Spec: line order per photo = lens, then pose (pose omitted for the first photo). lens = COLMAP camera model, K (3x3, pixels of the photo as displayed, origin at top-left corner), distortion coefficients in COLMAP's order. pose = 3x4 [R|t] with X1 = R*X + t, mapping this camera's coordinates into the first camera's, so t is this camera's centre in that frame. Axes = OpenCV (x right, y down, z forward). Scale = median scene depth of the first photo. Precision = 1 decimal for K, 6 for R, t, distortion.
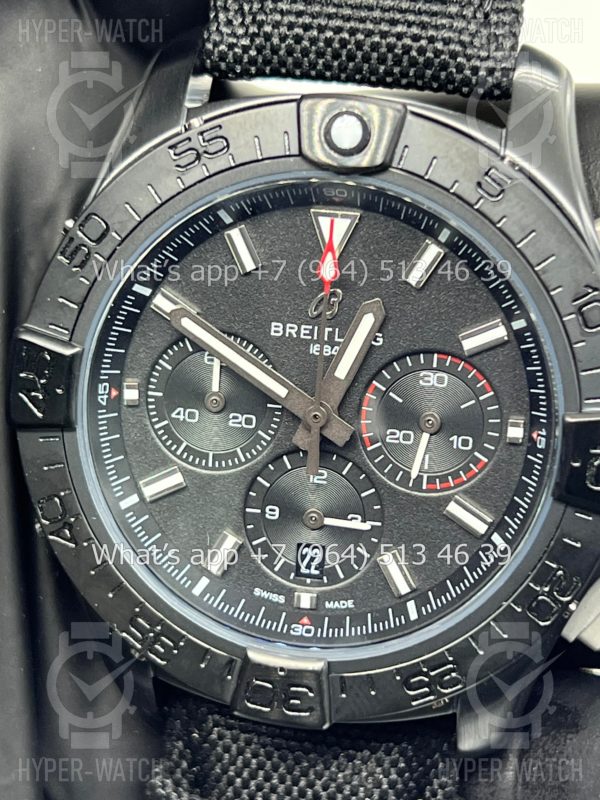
lens RADIAL K [[1832.3, 0, 302.5], [0, 1832.3, 410.9], [0, 0, 1]] dist [0.130445, 0.299703]
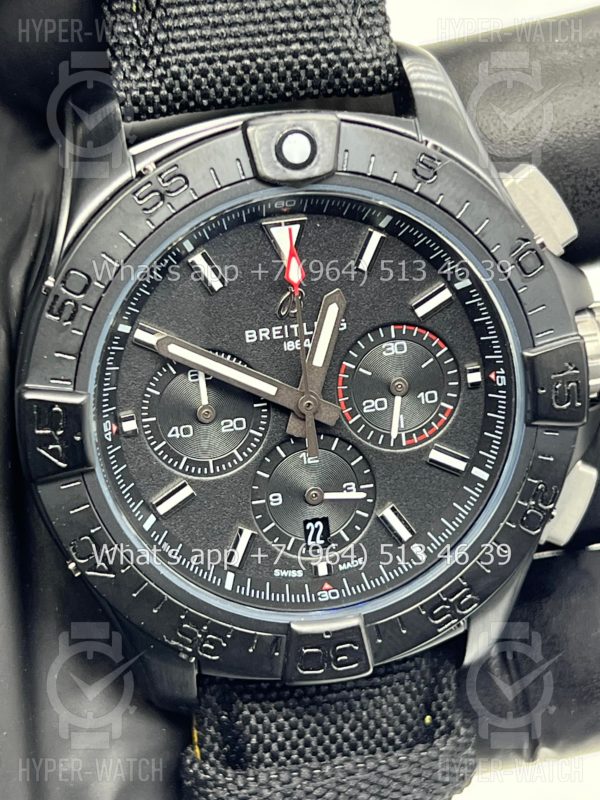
lens RADIAL K [[1832.3, 0, 302.5], [0, 1832.3, 410.9], [0, 0, 1]] dist [0.130445, 0.299703]
pose [[0.928829, -0.234696, 0.286696, -0.311561], [0.226725, 0.972035, 0.061193, -0.061340], [-0.293040, 0.008163, 0.956065, -0.059591]]
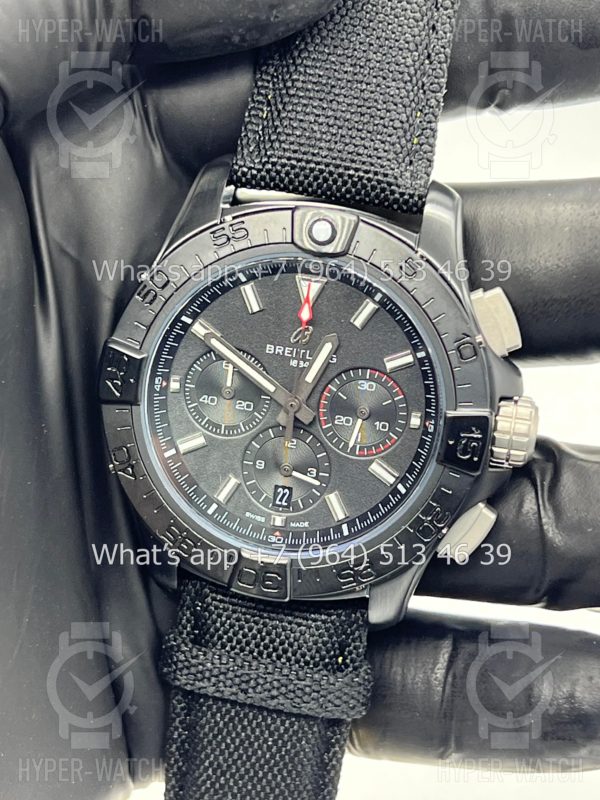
lens RADIAL K [[1898.6, 0, 297.5], [0, 1898.6, 432.0], [0, 0, 1]] dist [0.136477, -0.205652]
pose [[0.997534, 0.052386, 0.046718, -0.063668], [-0.052813, 0.998573, 0.007948, 0.012972], [-0.046235, -0.010396, 0.998877, -0.649398]]
